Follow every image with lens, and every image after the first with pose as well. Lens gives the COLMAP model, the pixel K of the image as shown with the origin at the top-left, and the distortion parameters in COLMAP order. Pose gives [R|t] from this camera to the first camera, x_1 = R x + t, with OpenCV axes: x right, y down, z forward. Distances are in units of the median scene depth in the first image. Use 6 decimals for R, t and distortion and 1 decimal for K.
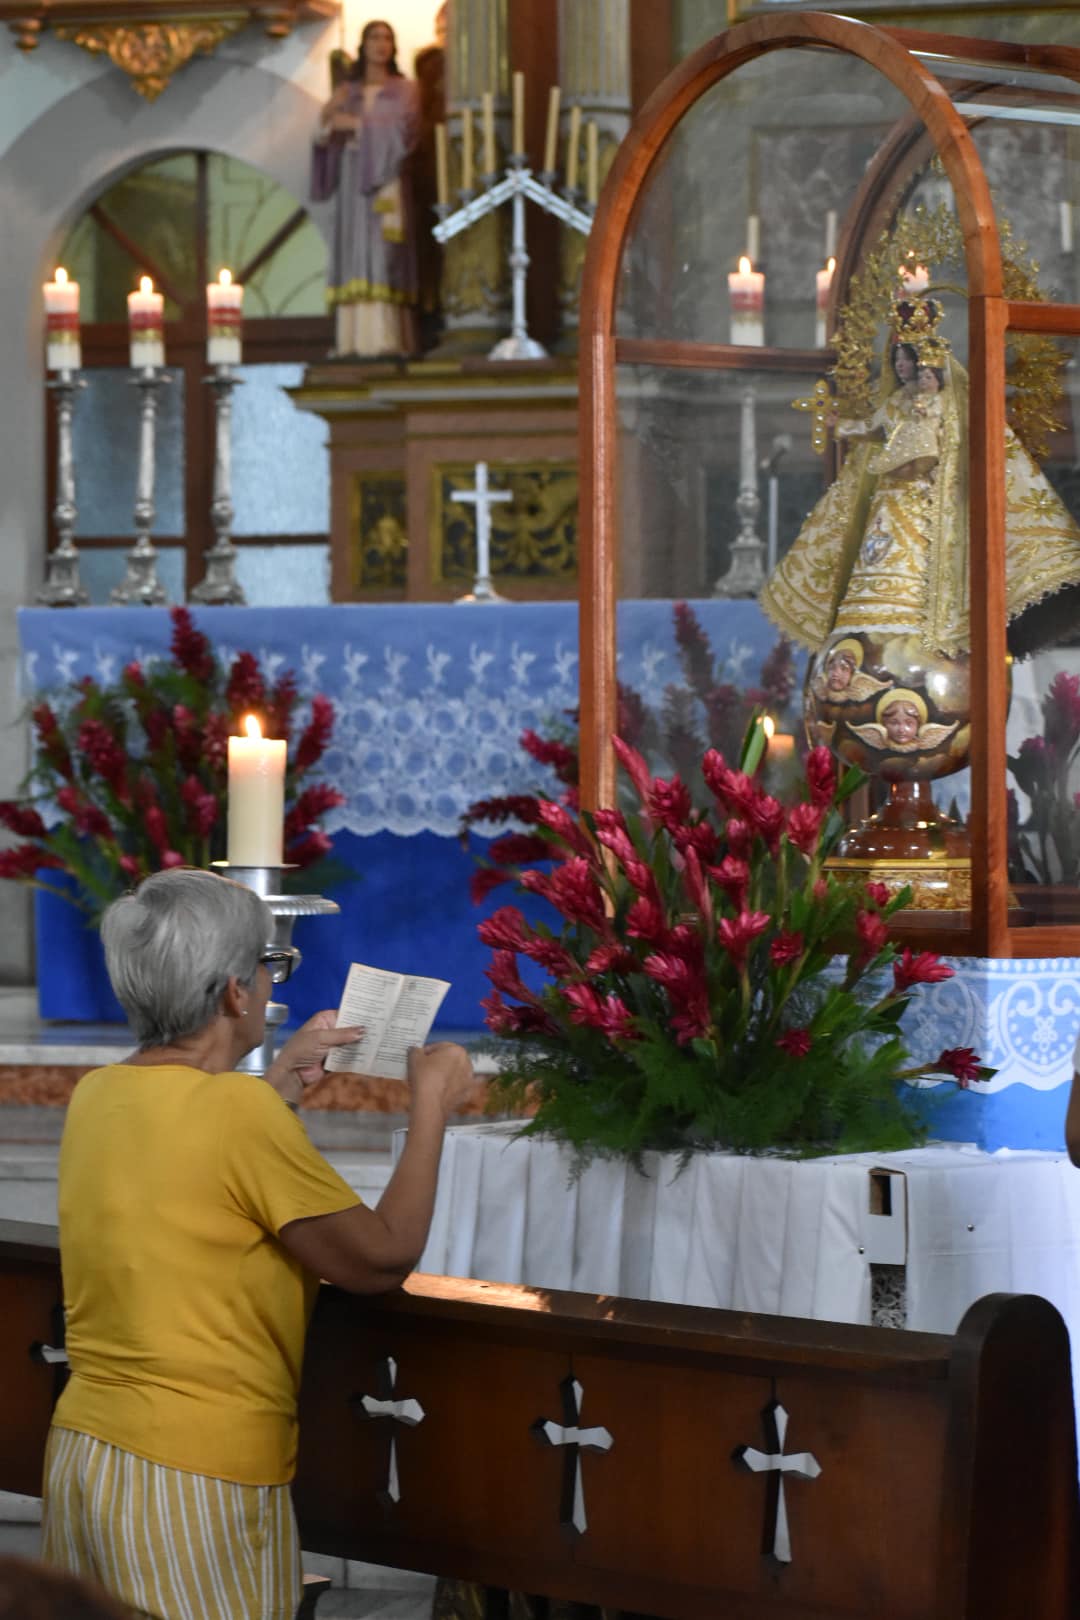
lens RADIAL K [[5199.1, 0, 540.0], [0, 5199.1, 810.0], [0, 0, 1]] dist [-0.053257, -3.050478]
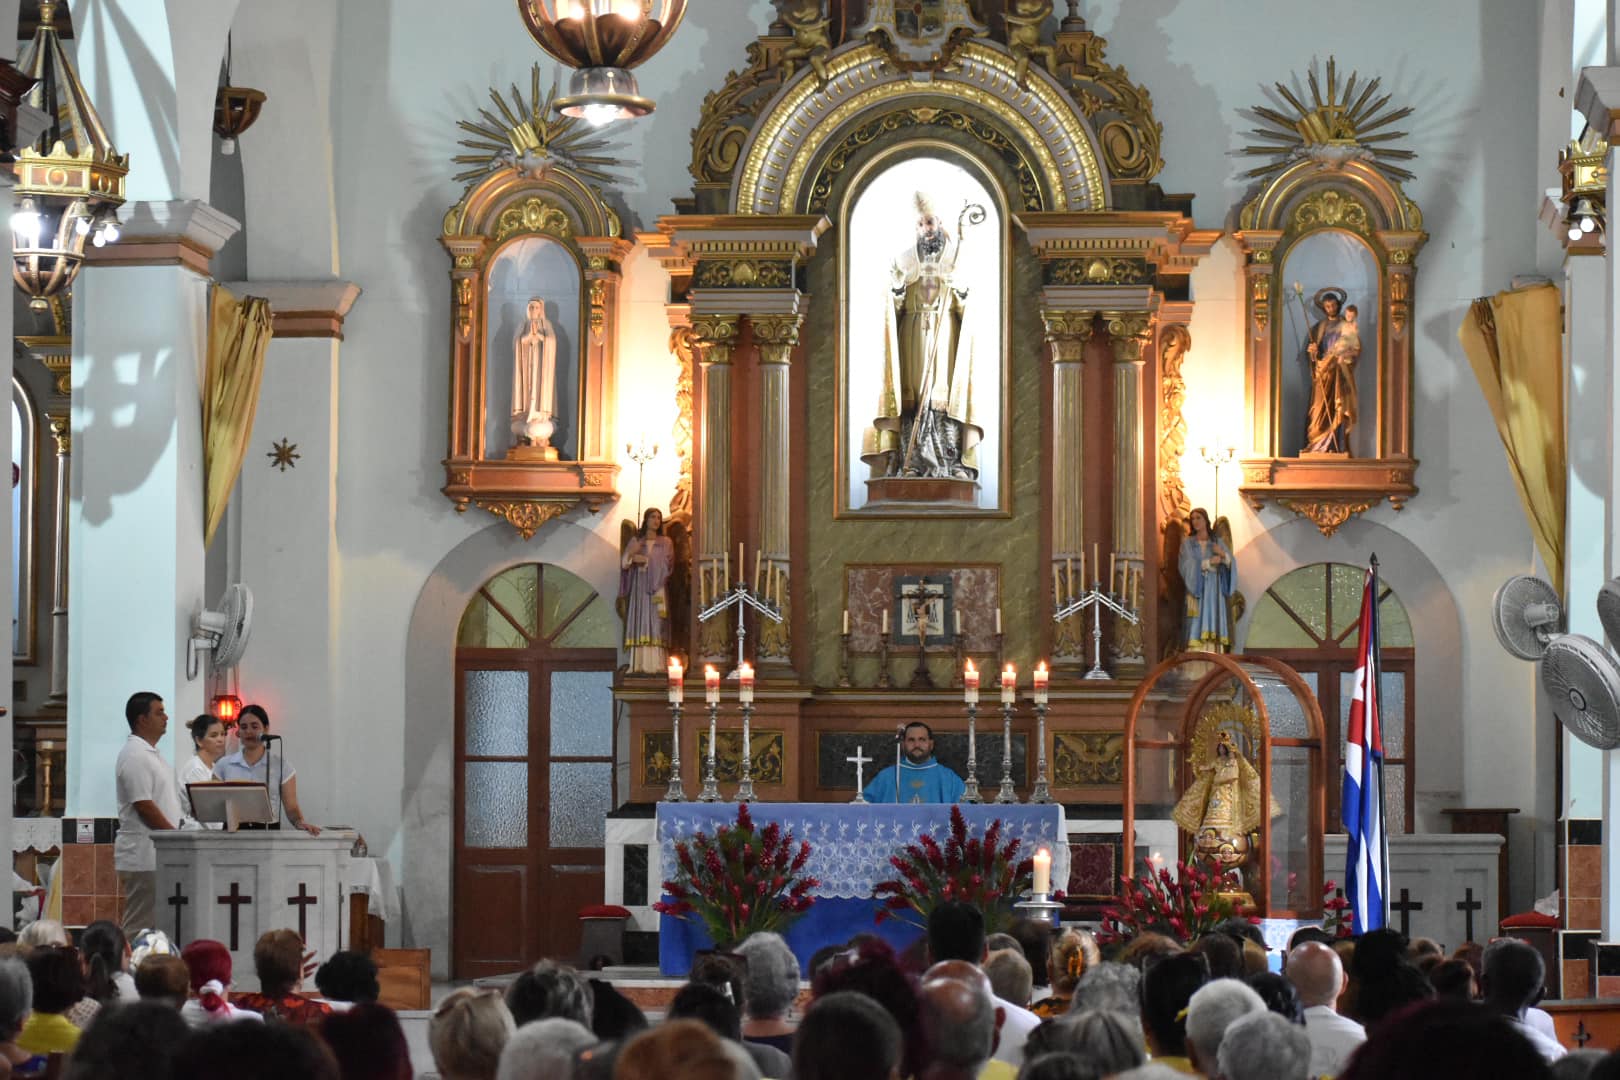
lens RADIAL K [[5199.1, 0, 810.0], [0, 5199.1, 540.0], [0, 0, 1]] dist [-0.053257, -3.050478]
pose [[0.976376, 0.022502, 0.214901, -0.559682], [-0.005754, 0.996917, -0.078246, 0.028015], [-0.216000, 0.075161, 0.973496, -1.377043]]
